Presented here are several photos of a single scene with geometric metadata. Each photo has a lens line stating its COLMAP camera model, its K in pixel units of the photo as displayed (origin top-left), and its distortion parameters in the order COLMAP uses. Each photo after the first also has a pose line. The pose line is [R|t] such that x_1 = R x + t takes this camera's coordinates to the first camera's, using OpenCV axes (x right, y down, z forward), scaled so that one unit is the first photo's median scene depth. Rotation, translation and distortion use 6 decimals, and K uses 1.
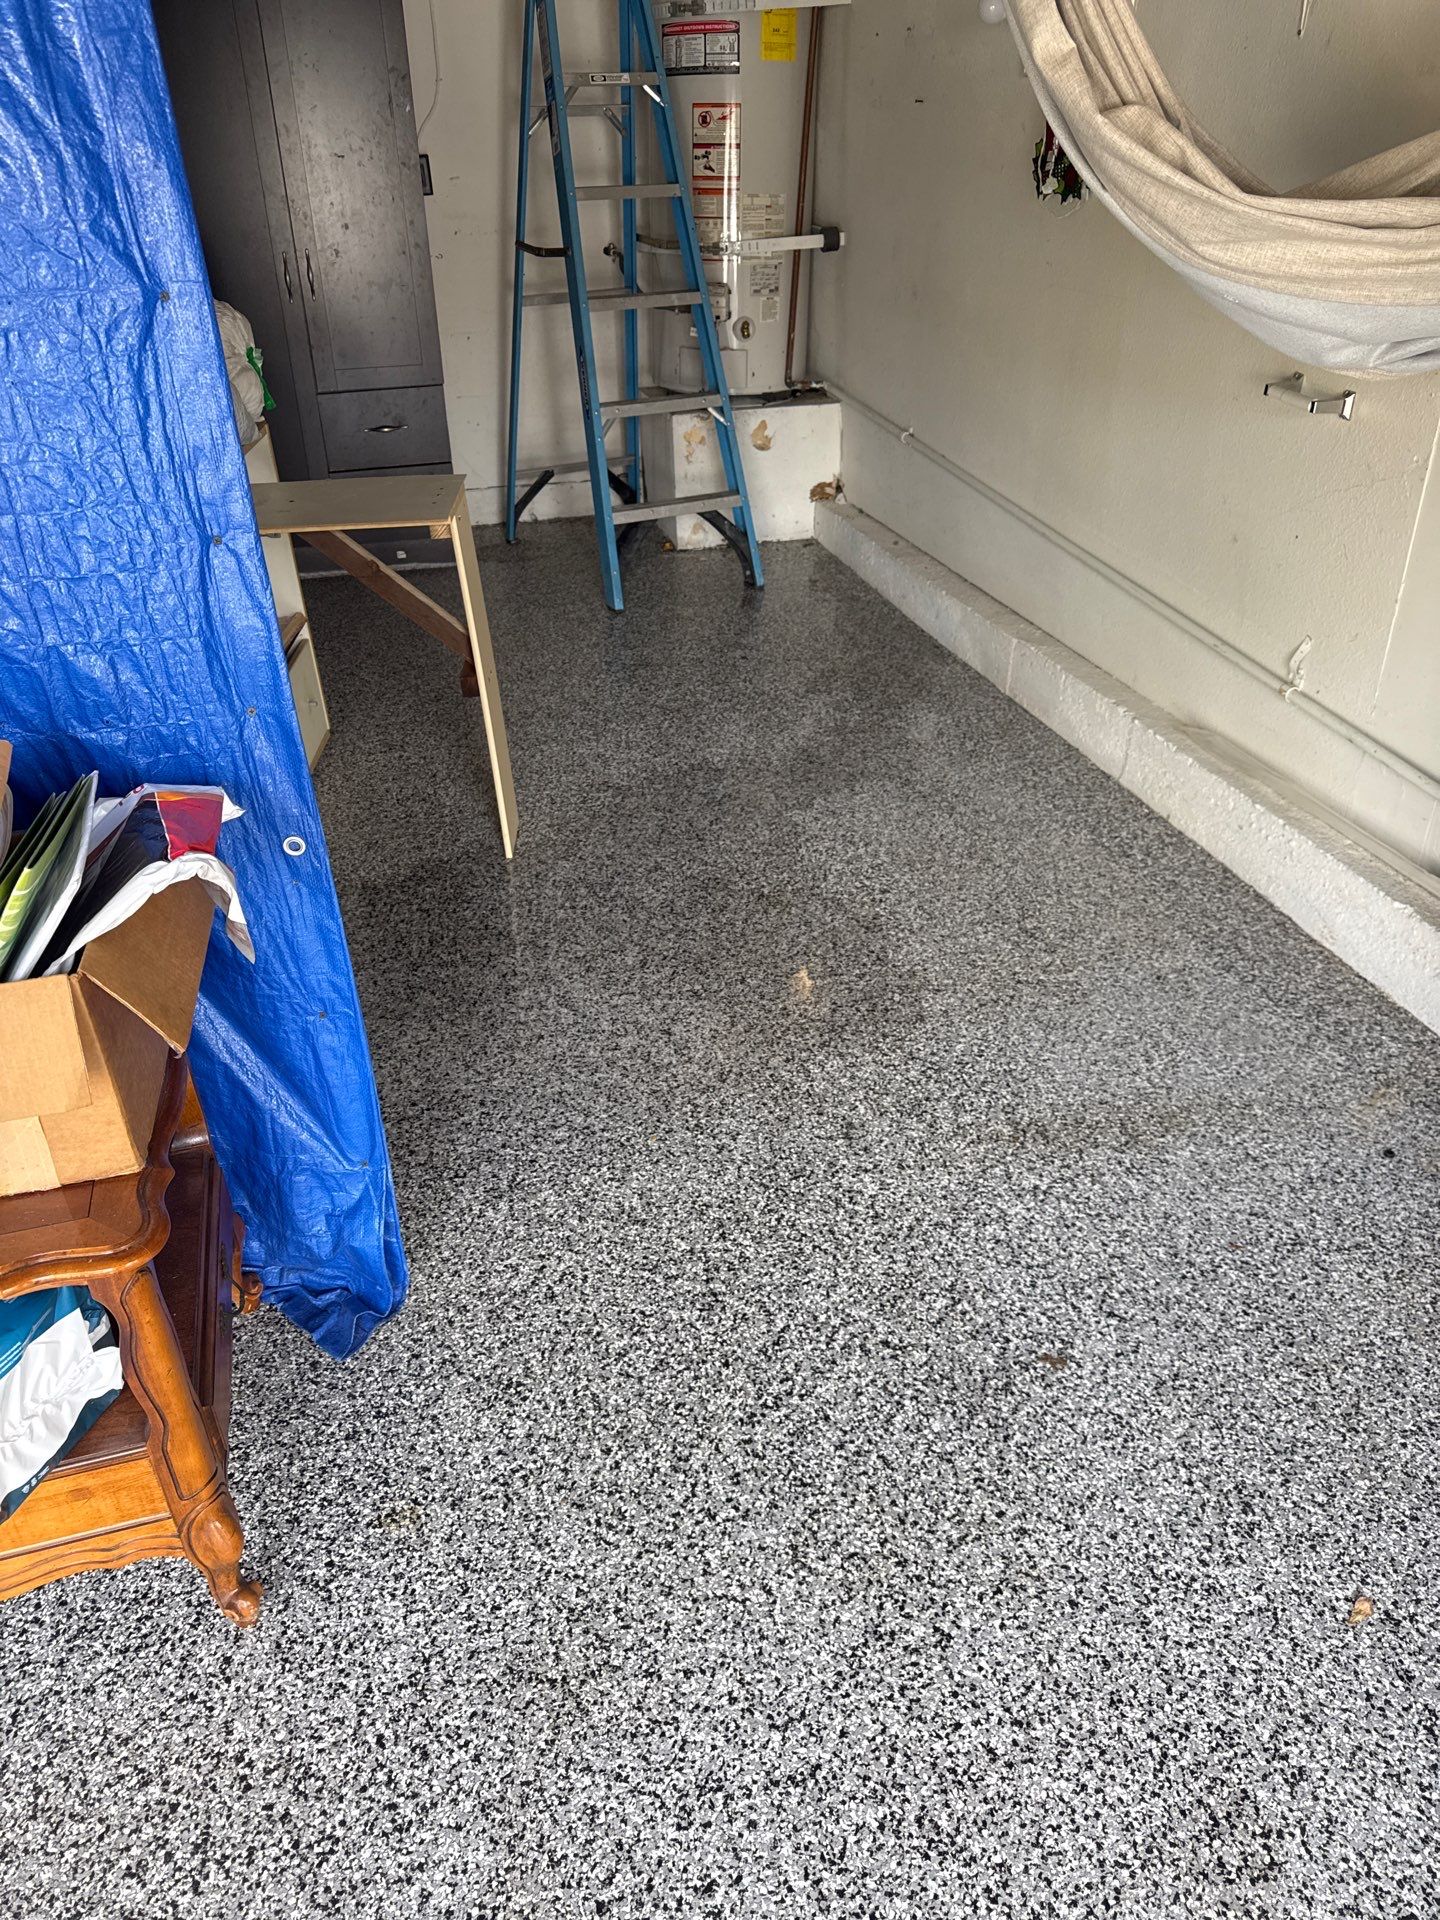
lens RADIAL K [[1398.3, 0, 719.4], [0, 1398.3, 988.8], [0, 0, 1]] dist [0.032165, -0.057560]
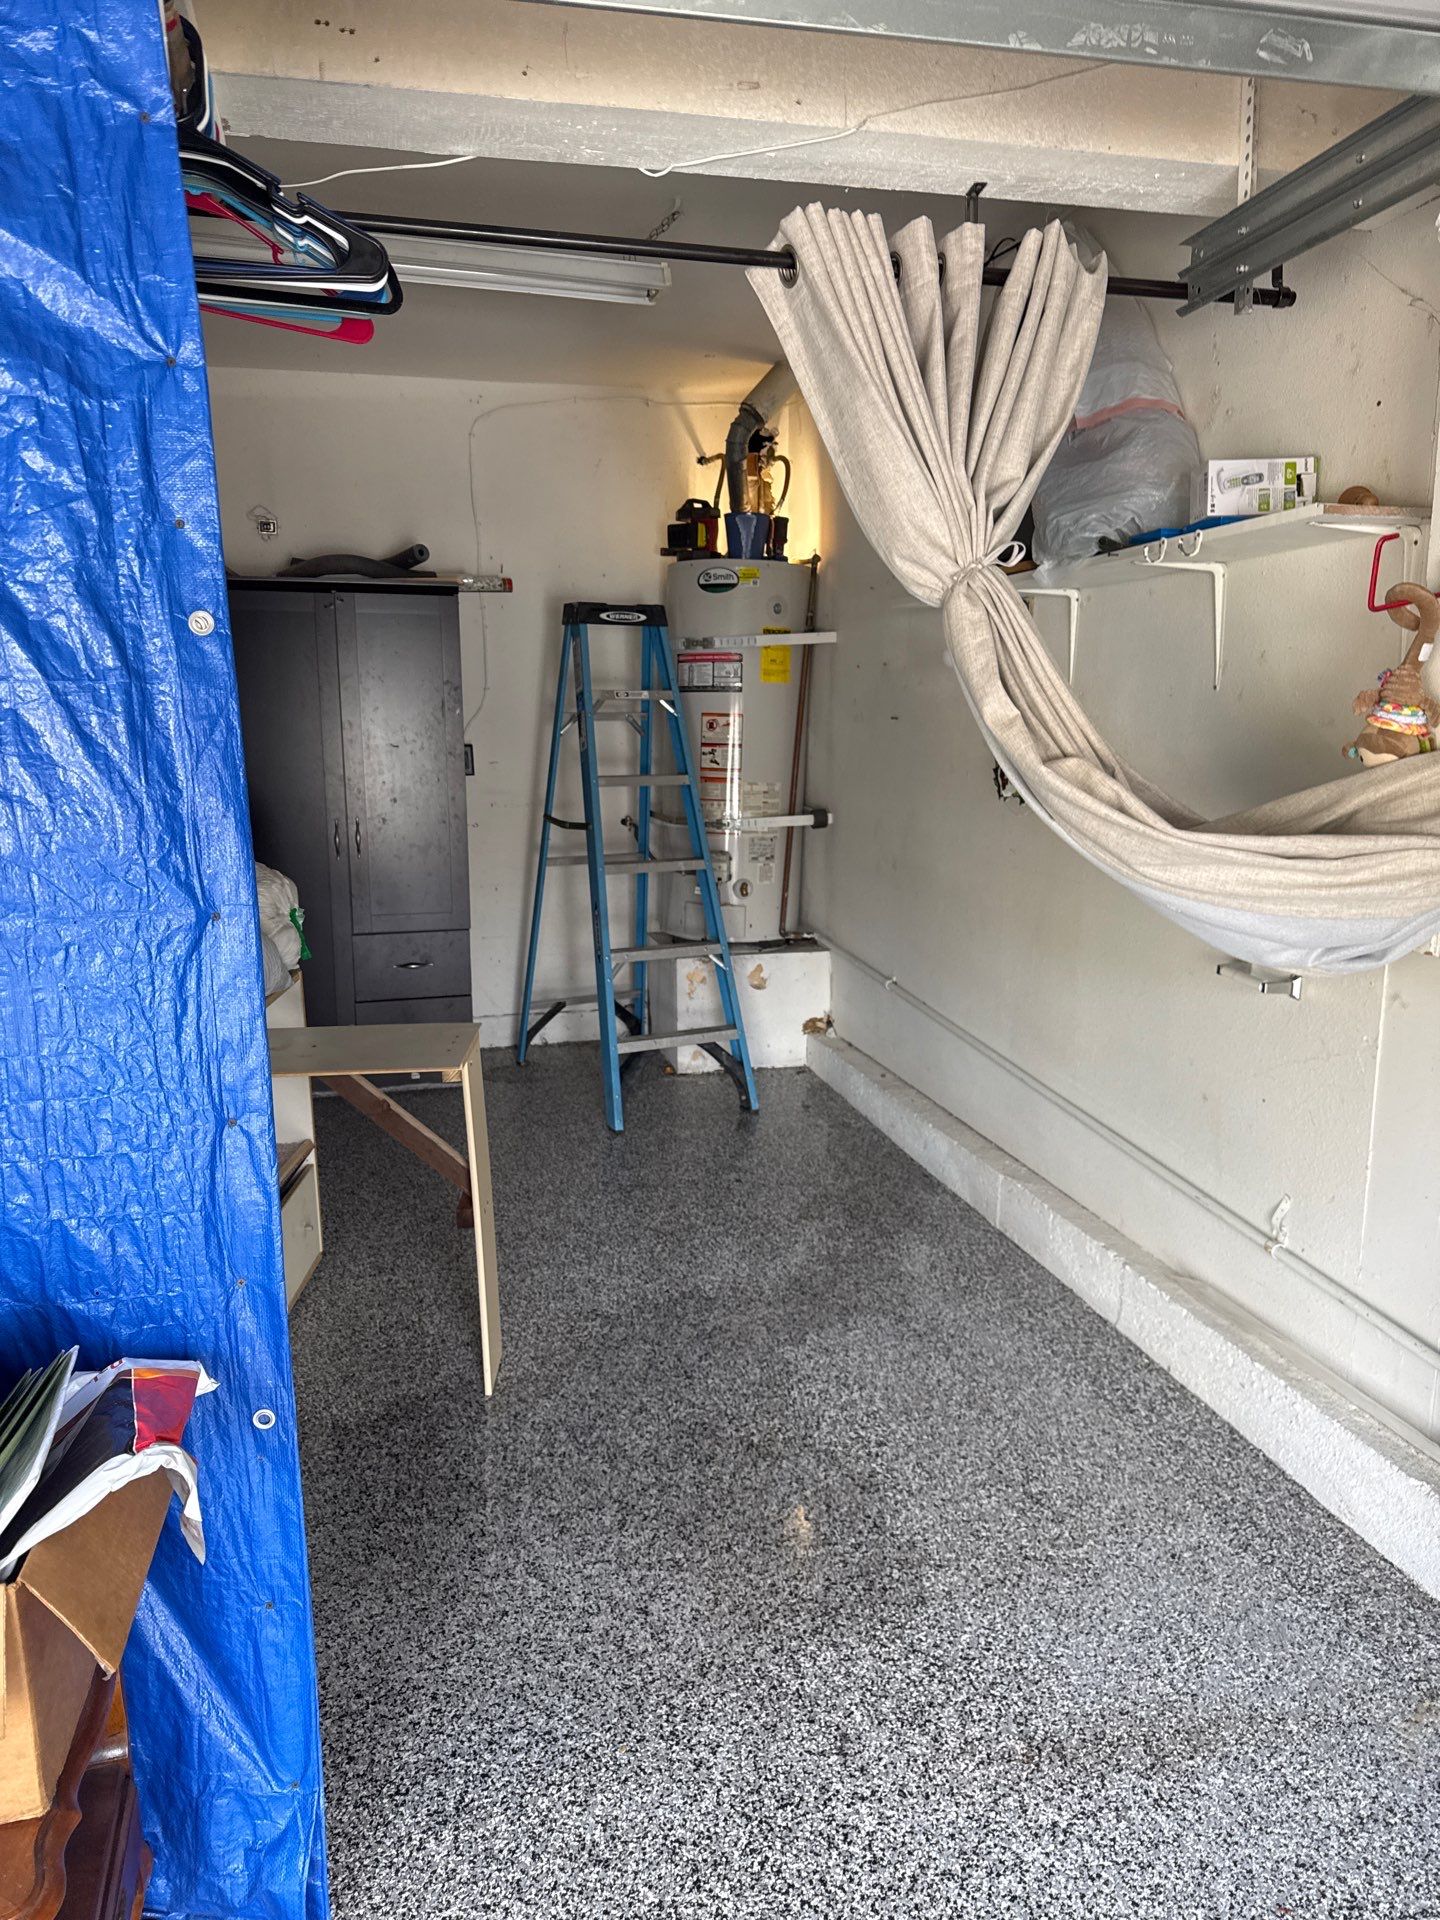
lens RADIAL K [[1398.3, 0, 716.6], [0, 1398.3, 950.5], [0, 0, 1]] dist [0.032165, -0.057560]
pose [[0.999770, 0.021004, -0.004274, 0.004755], [-0.021096, 0.928901, -0.369727, -0.030211], [-0.003795, 0.369732, 0.929131, -0.016422]]
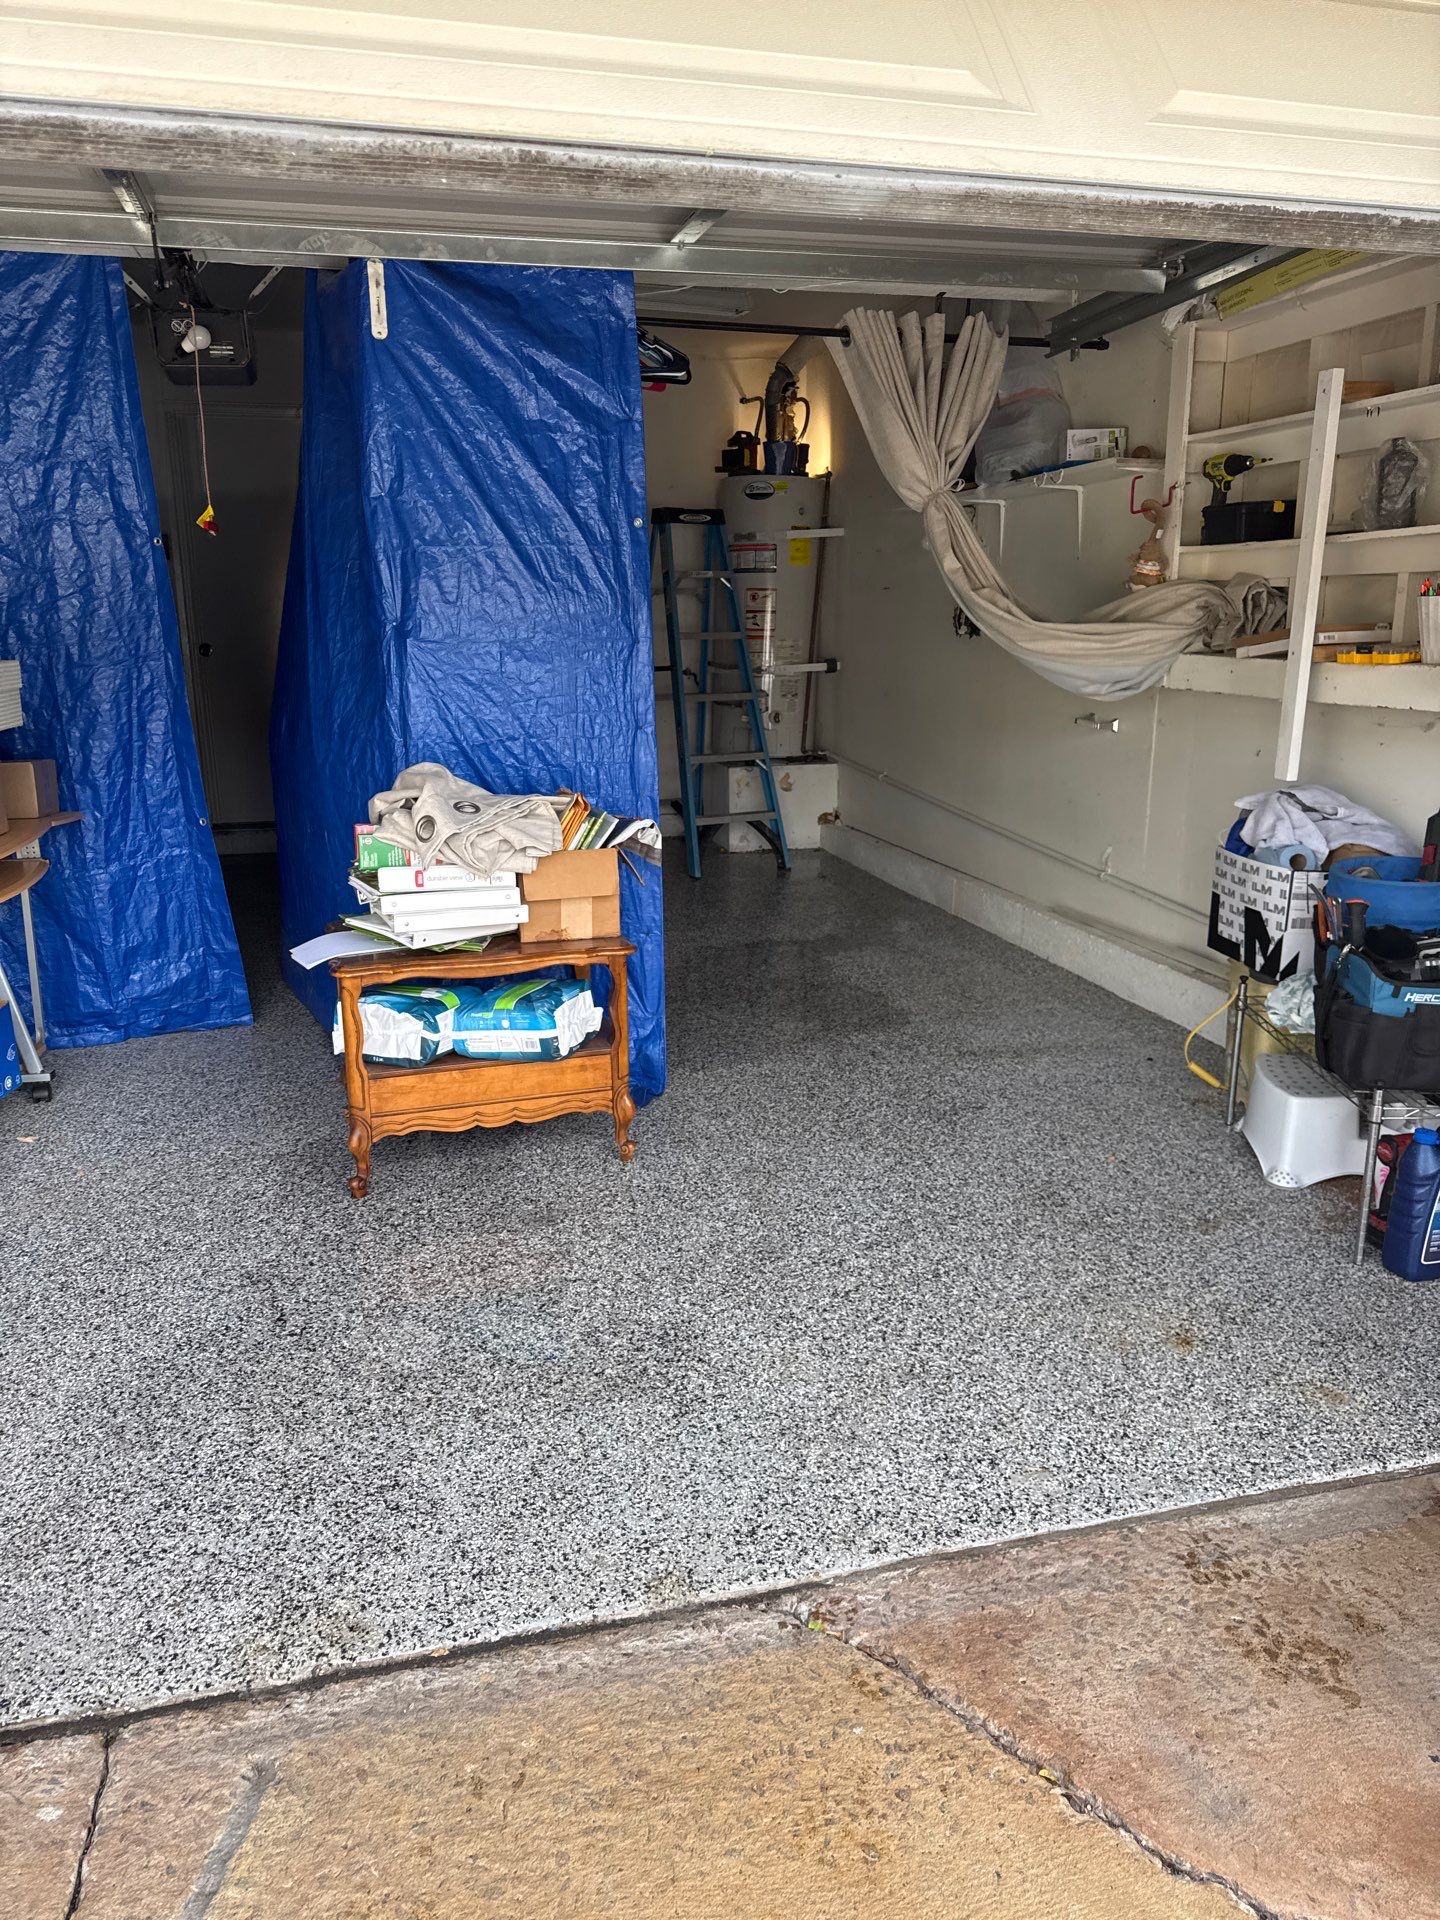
lens RADIAL K [[1365.2, 0, 704.2], [0, 1365.2, 971.2], [0, 0, 1]] dist [0.014059, -0.023176]
pose [[0.999905, 0.012559, 0.005613, -0.129207], [-0.010409, 0.957529, -0.288150, 0.454810], [-0.008993, 0.288064, 0.957569, -0.704268]]
